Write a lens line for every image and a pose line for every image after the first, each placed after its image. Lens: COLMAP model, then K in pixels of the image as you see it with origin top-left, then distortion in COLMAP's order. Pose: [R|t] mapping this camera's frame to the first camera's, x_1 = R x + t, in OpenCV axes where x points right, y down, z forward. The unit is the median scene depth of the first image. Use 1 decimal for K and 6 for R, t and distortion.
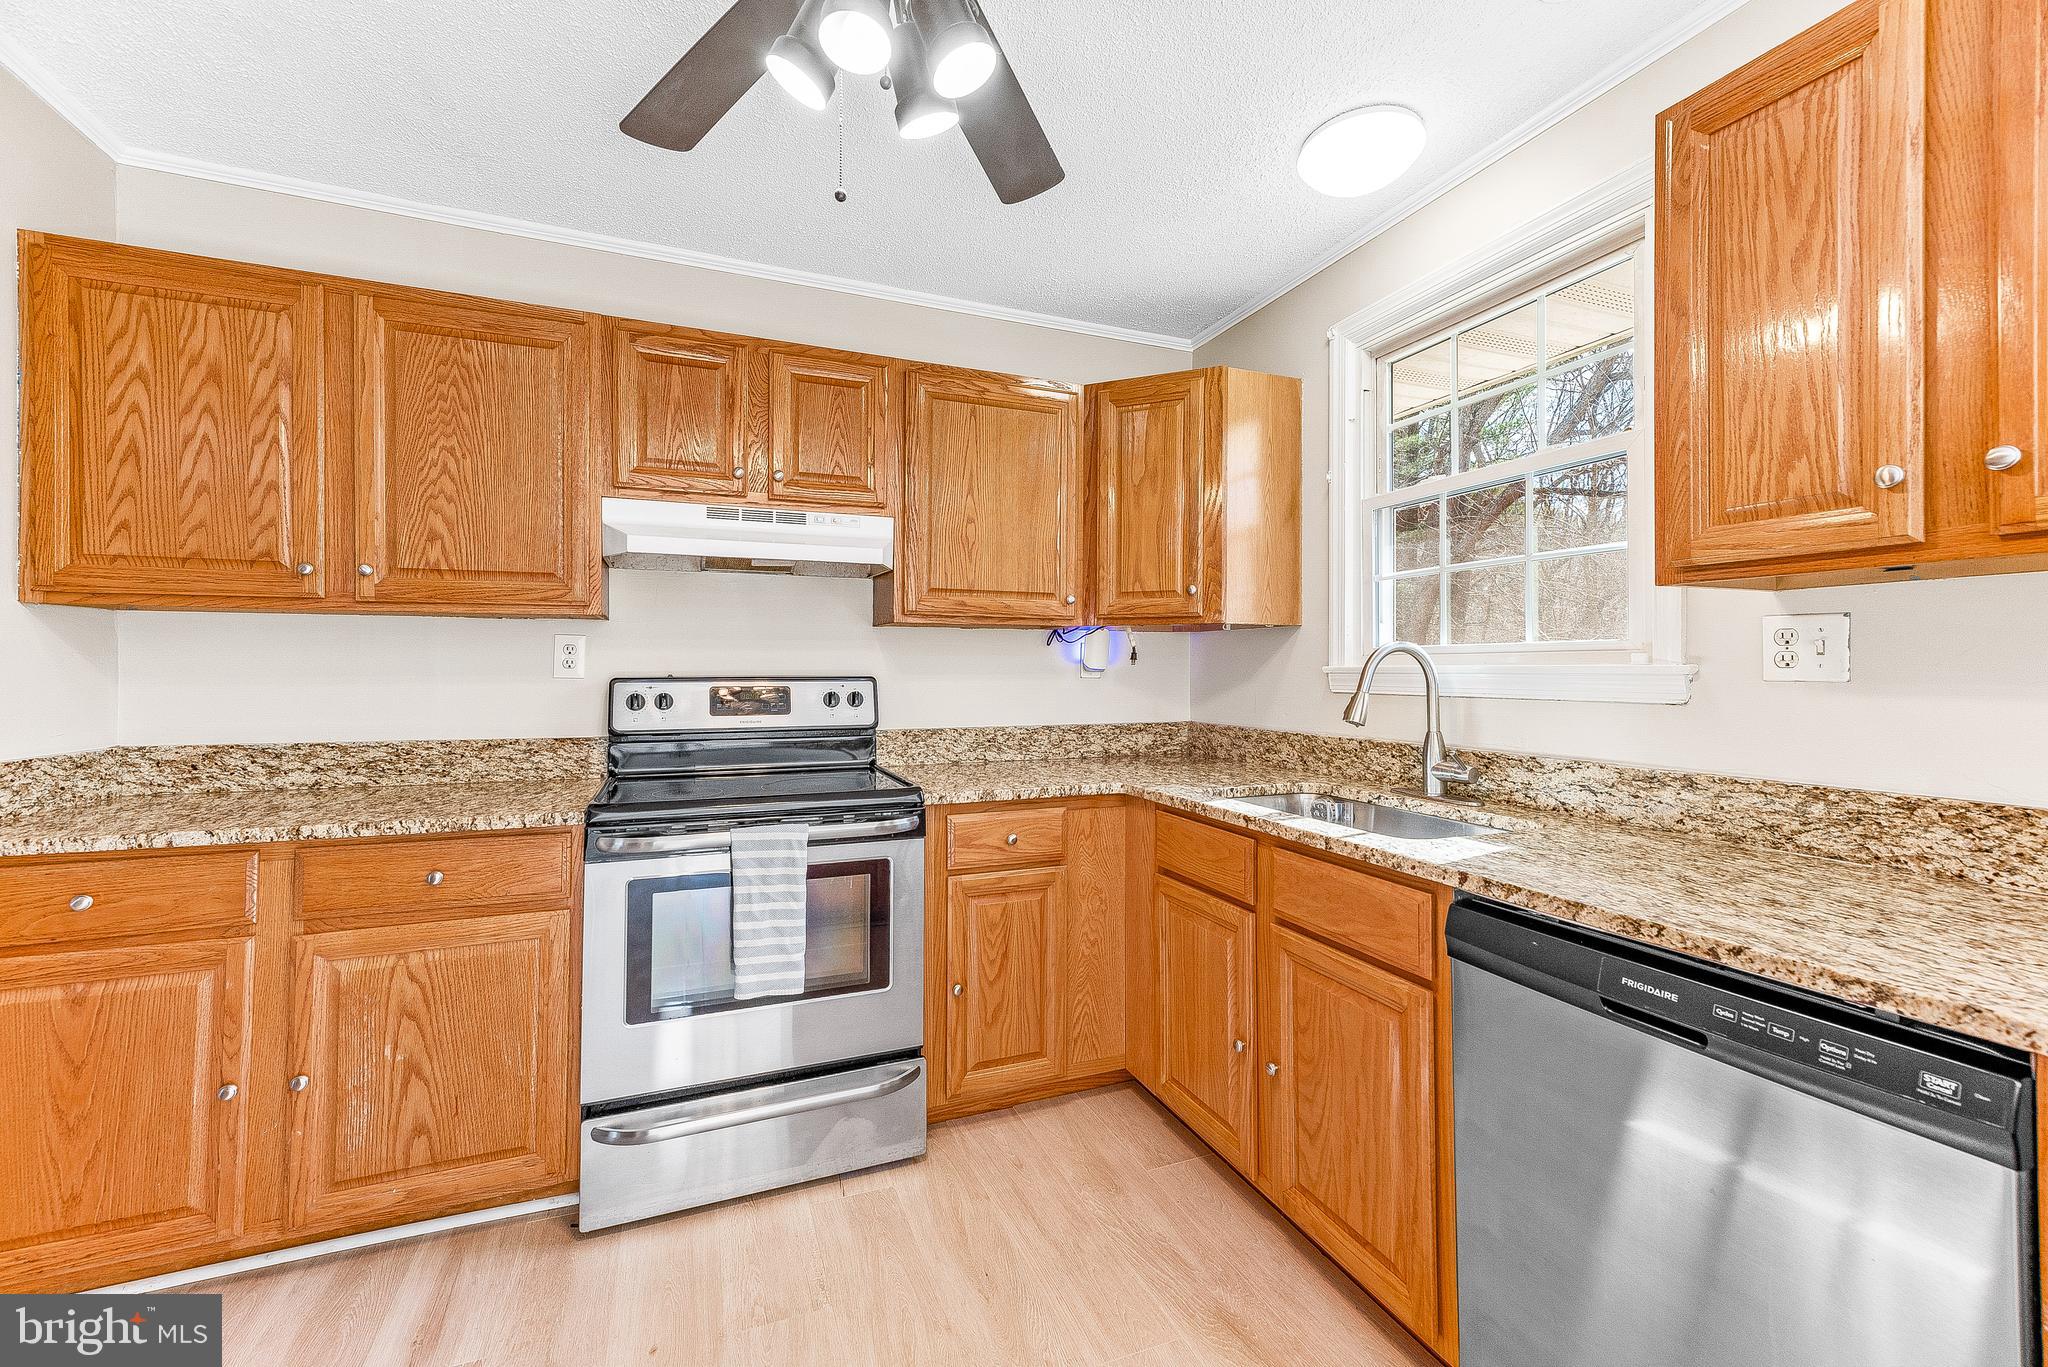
lens RADIAL K [[831.7, 0, 1012.8], [0, 831.7, 653.9], [0, 0, 1]] dist [0.011793, 0.000200]
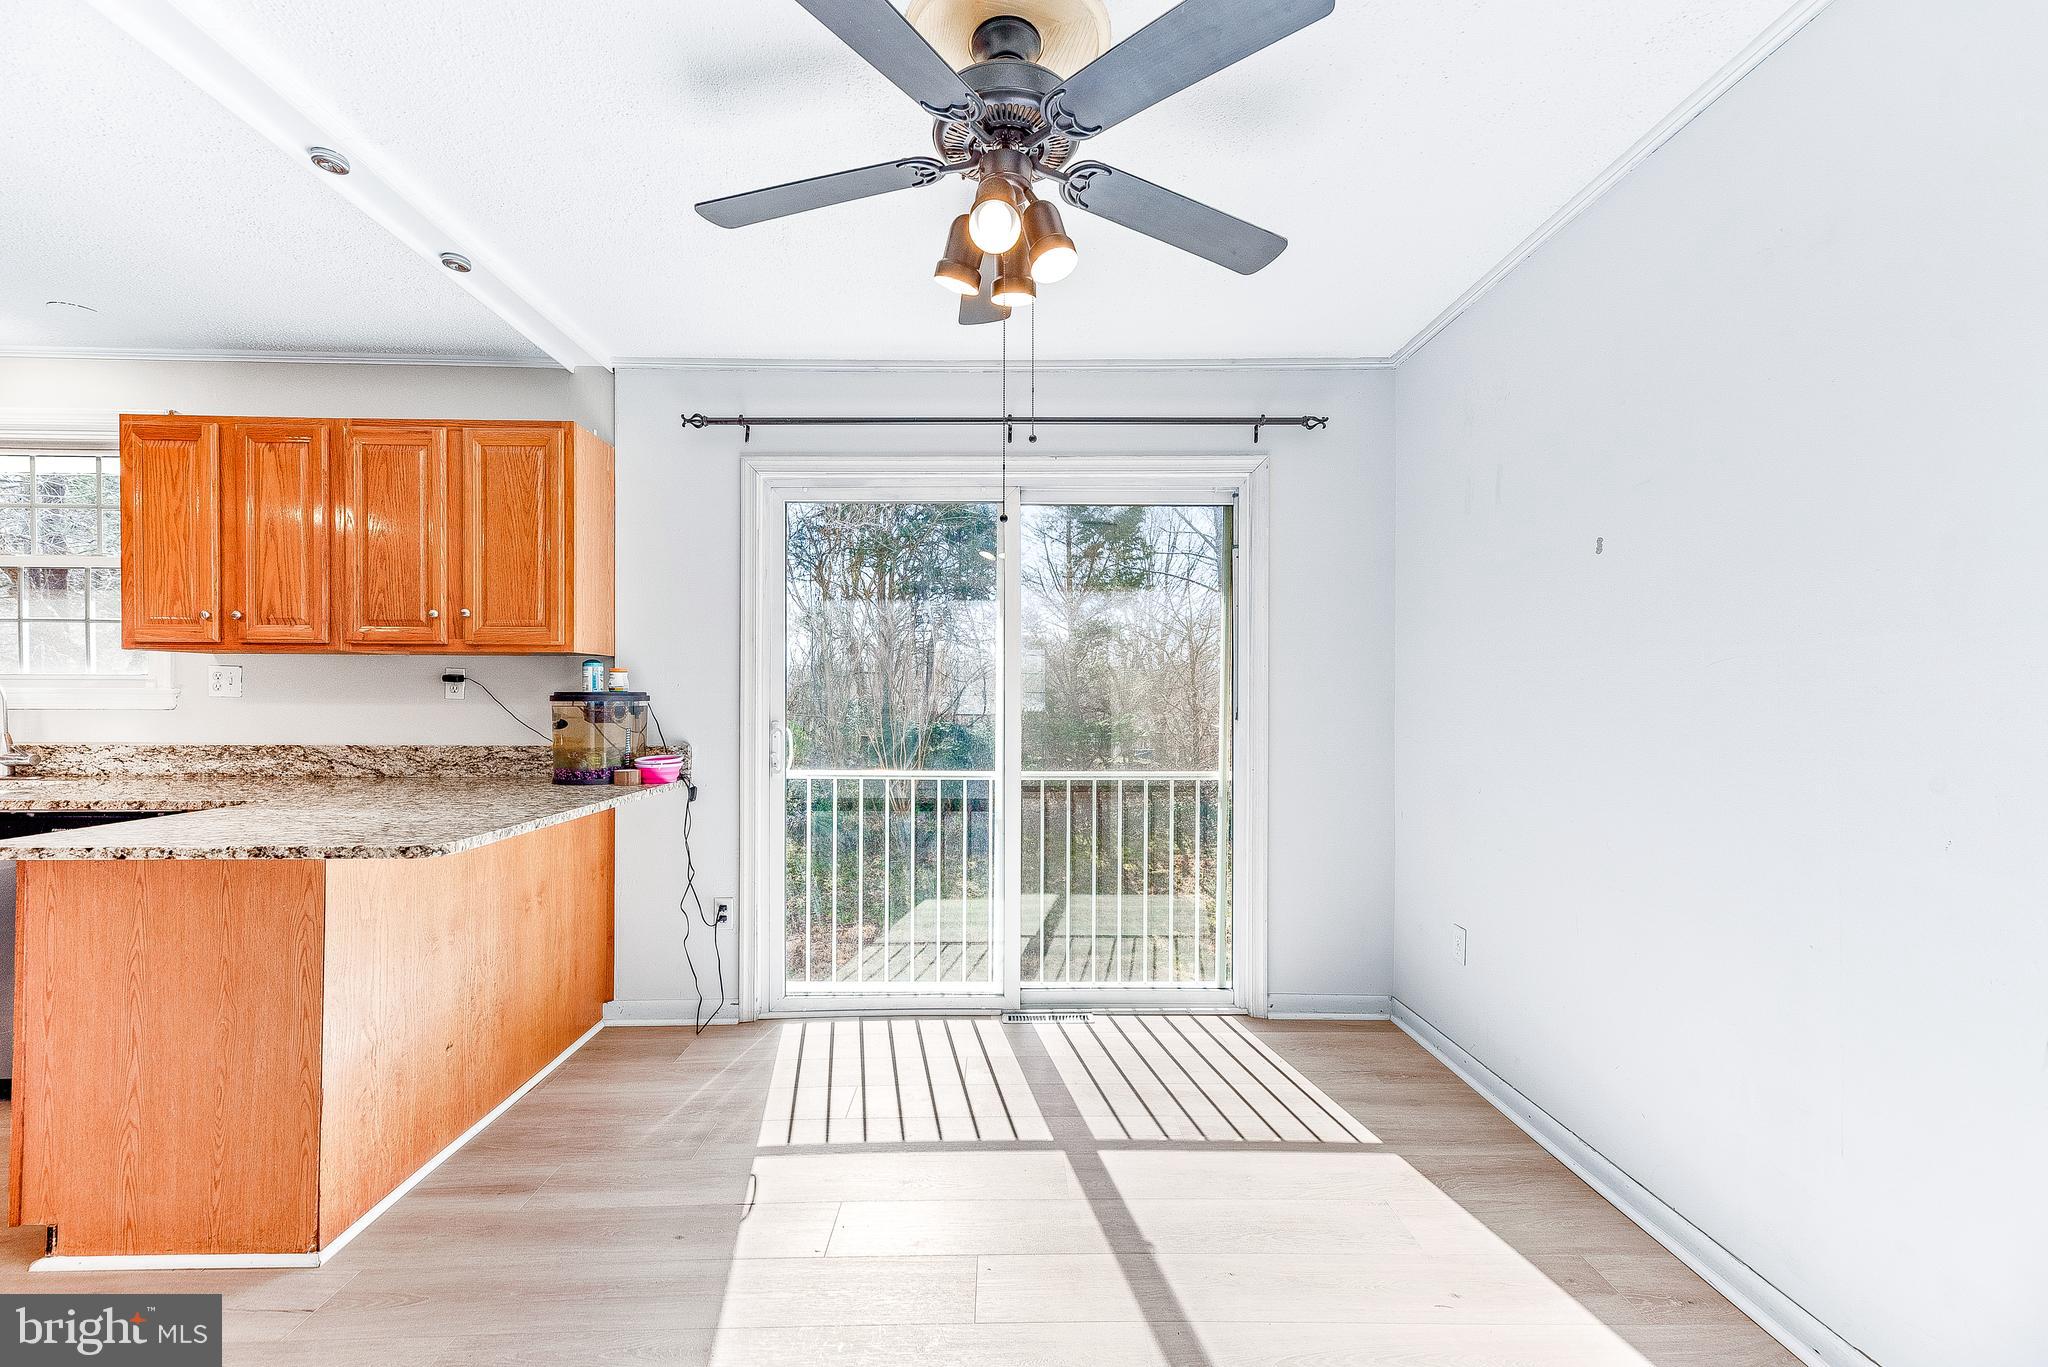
lens RADIAL K [[834.6, 0, 1007.0], [0, 834.6, 699.5], [0, 0, 1]] dist [0.014231, 0.000559]
pose [[0.358686, -0.004488, 0.933447, -0.255819], [-0.022601, 0.999654, 0.013491, -0.025112], [-0.933185, -0.025935, 0.358460, -1.183507]]
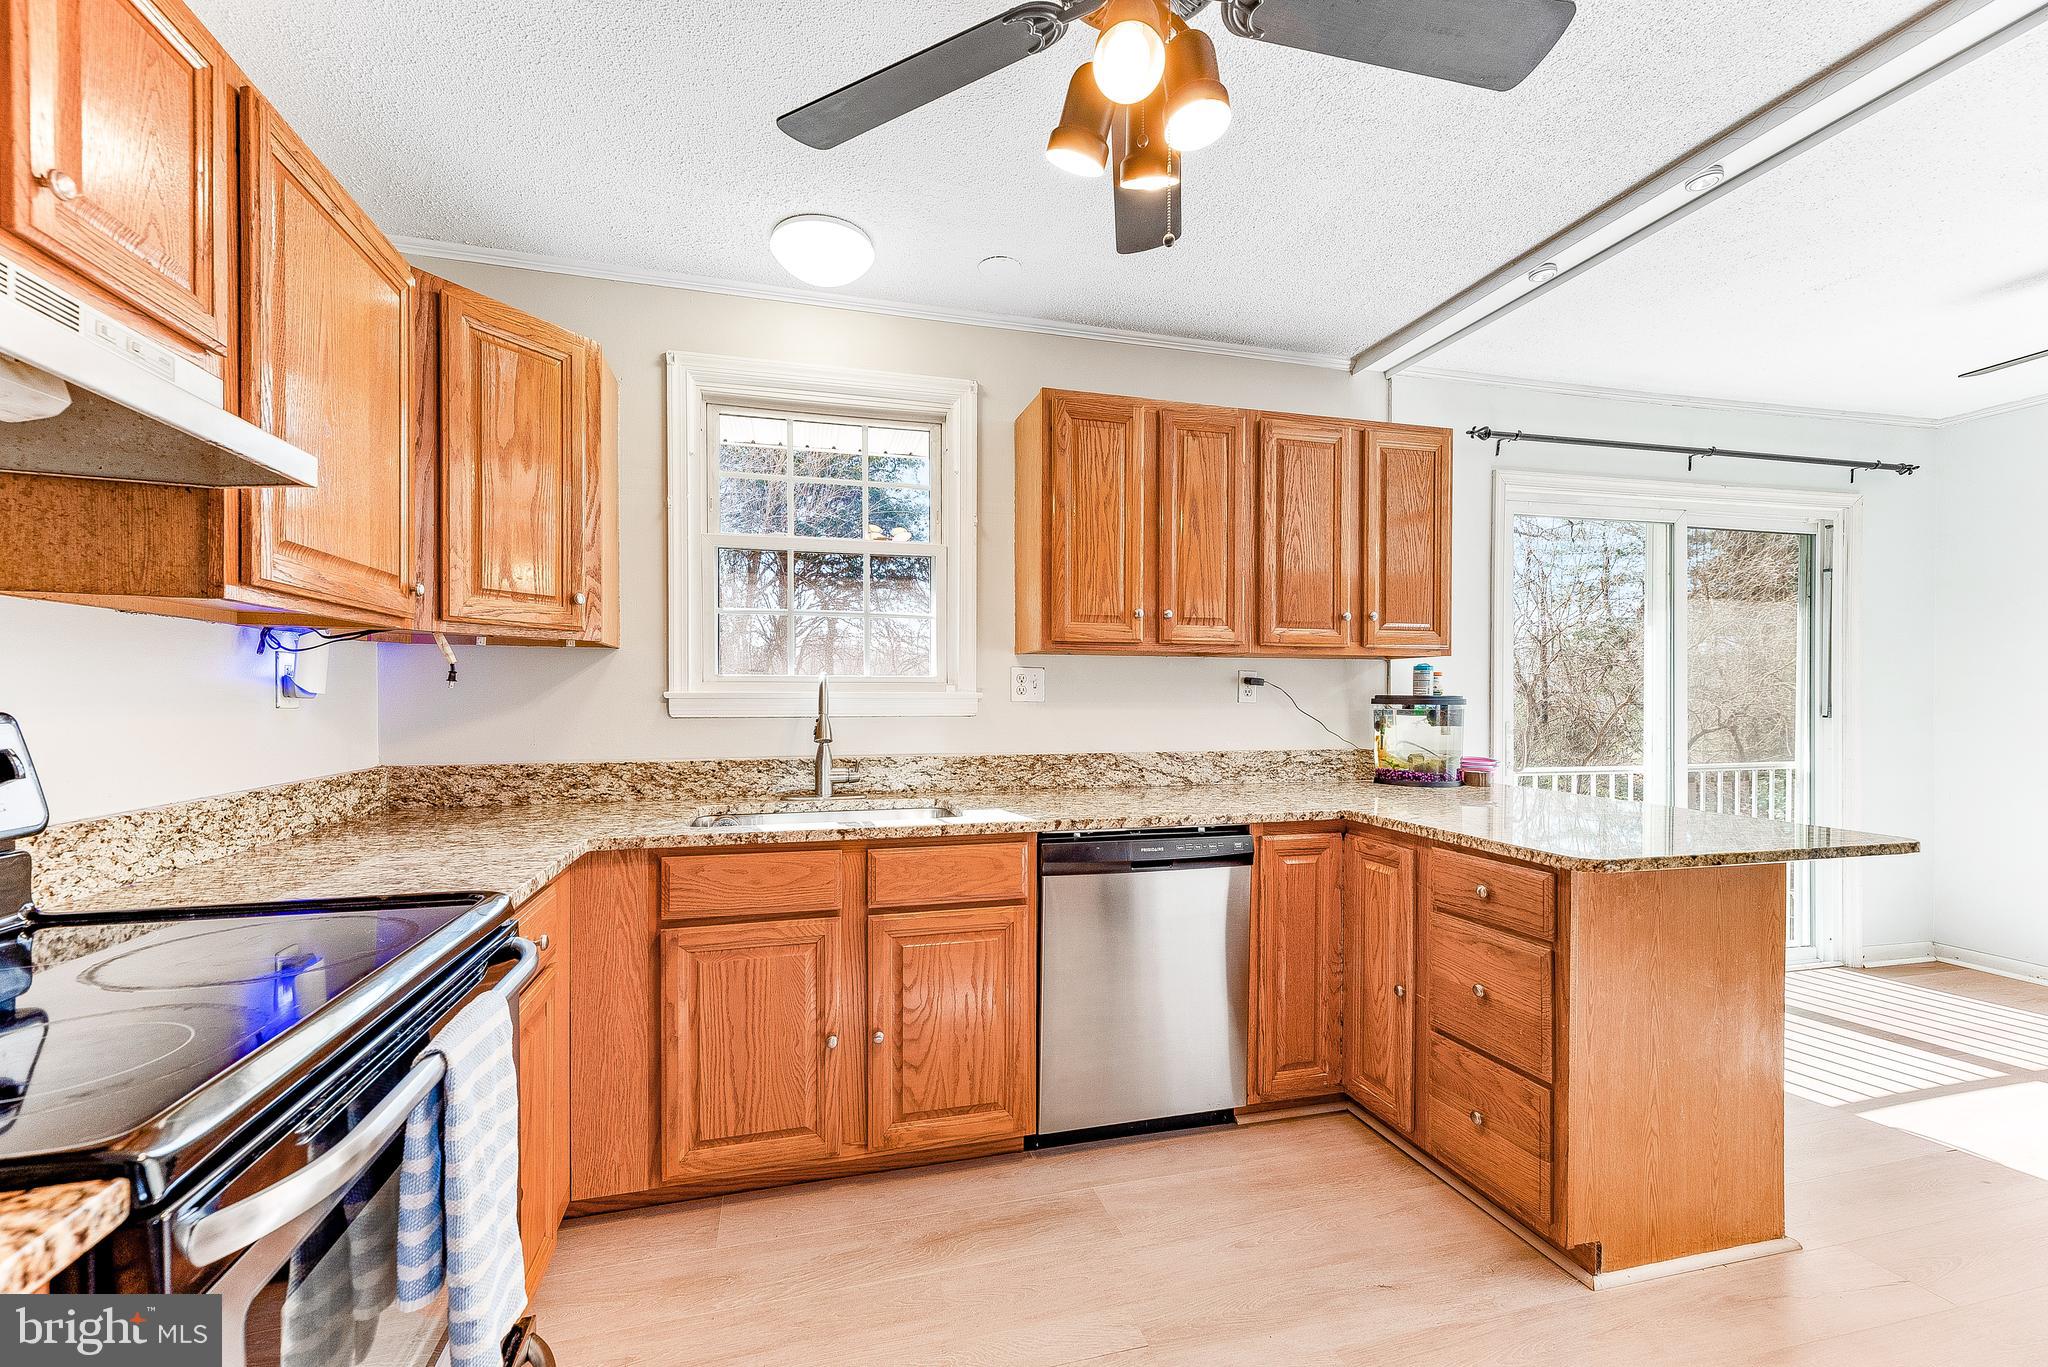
lens RADIAL K [[834.6, 0, 1007.0], [0, 834.6, 699.5], [0, 0, 1]] dist [0.014231, 0.000559]
pose [[0.114125, -0.006809, 0.993443, -0.715914], [-0.021301, 0.999730, 0.009299, 0.007903], [-0.993238, -0.022223, 0.113949, 0.603264]]
